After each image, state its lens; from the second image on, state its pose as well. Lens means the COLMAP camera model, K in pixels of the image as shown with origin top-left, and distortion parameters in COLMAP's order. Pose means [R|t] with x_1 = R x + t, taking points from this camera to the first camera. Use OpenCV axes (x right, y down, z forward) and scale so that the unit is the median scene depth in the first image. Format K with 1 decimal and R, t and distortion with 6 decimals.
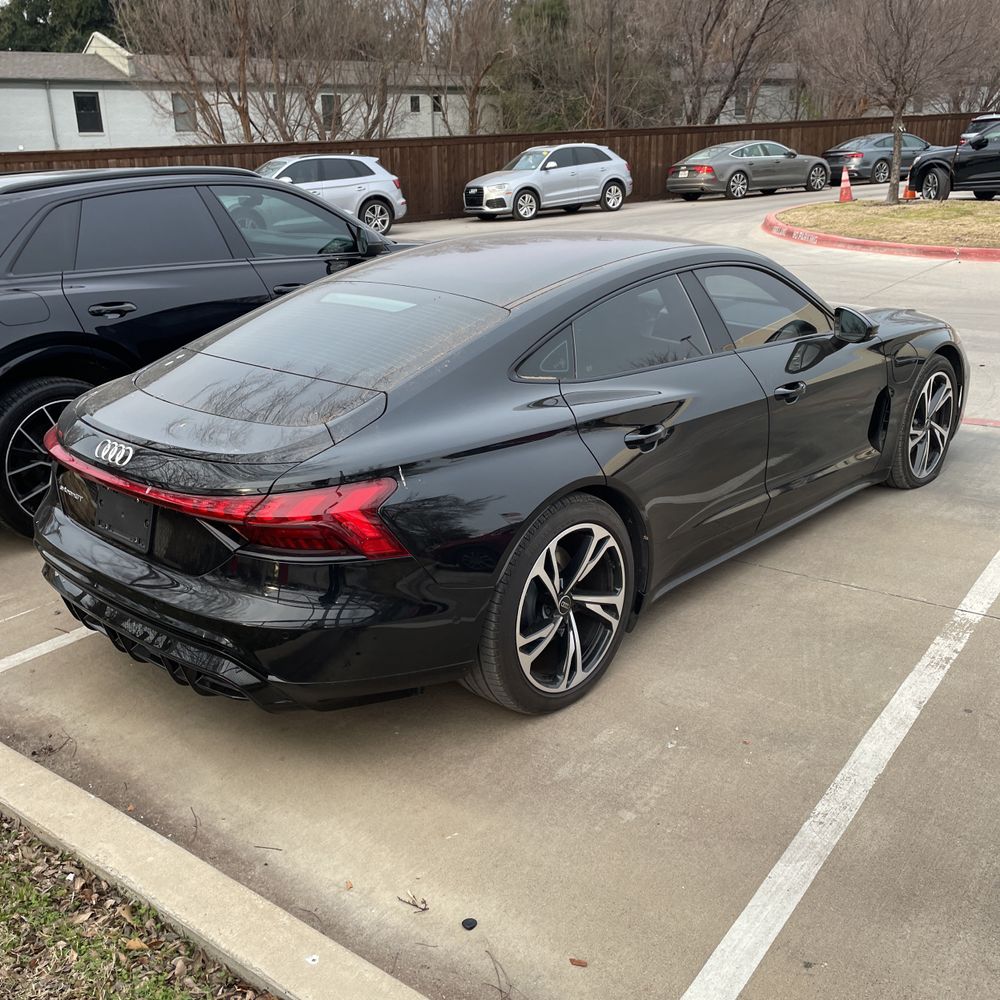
lens RADIAL K [[1039.9, 0, 500.0], [0, 1039.9, 500.0], [0, 0, 1]] dist [0.059728, -0.051968]
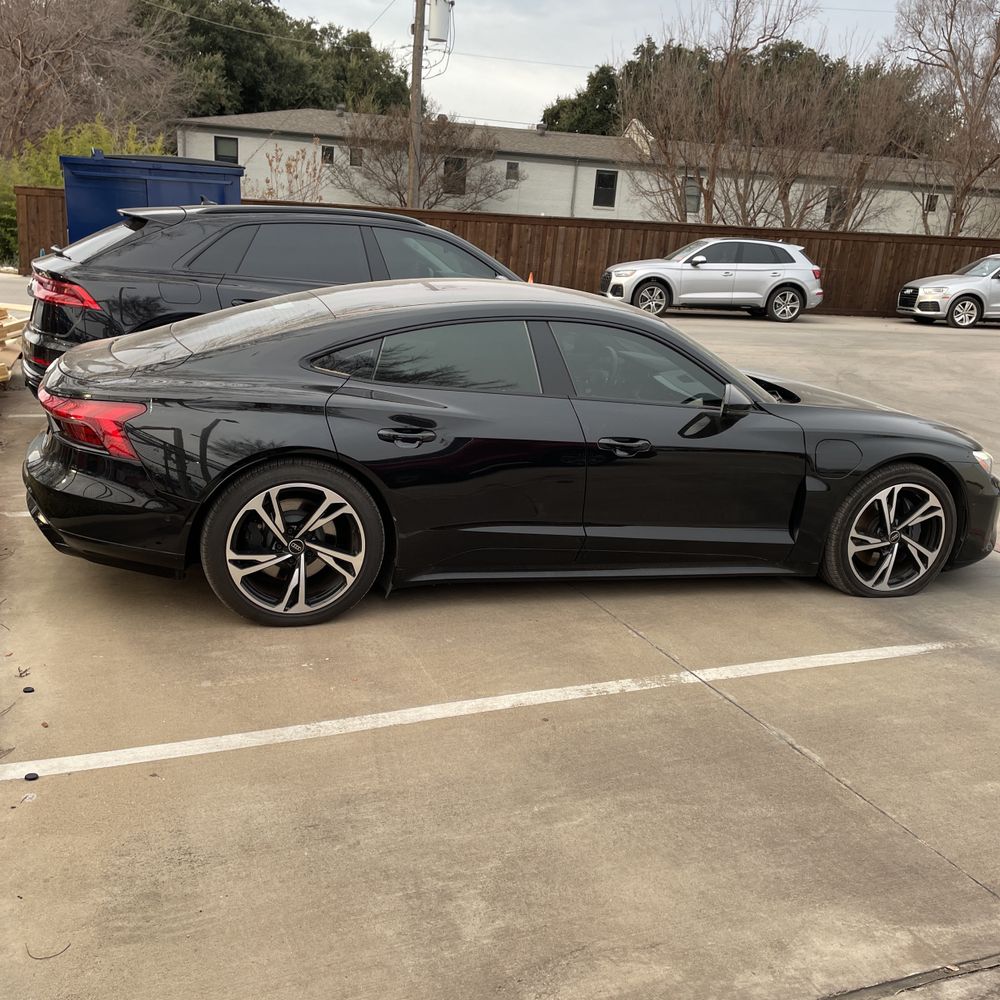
lens RADIAL K [[1101.1, 0, 500.0], [0, 1101.1, 500.0], [0, 0, 1]] dist [0.022108, -0.018922]
pose [[0.852244, 0.206845, -0.480515, 0.178798], [-0.249579, 0.968006, -0.025962, 0.003704], [0.459772, 0.142052, 0.876602, -0.013548]]
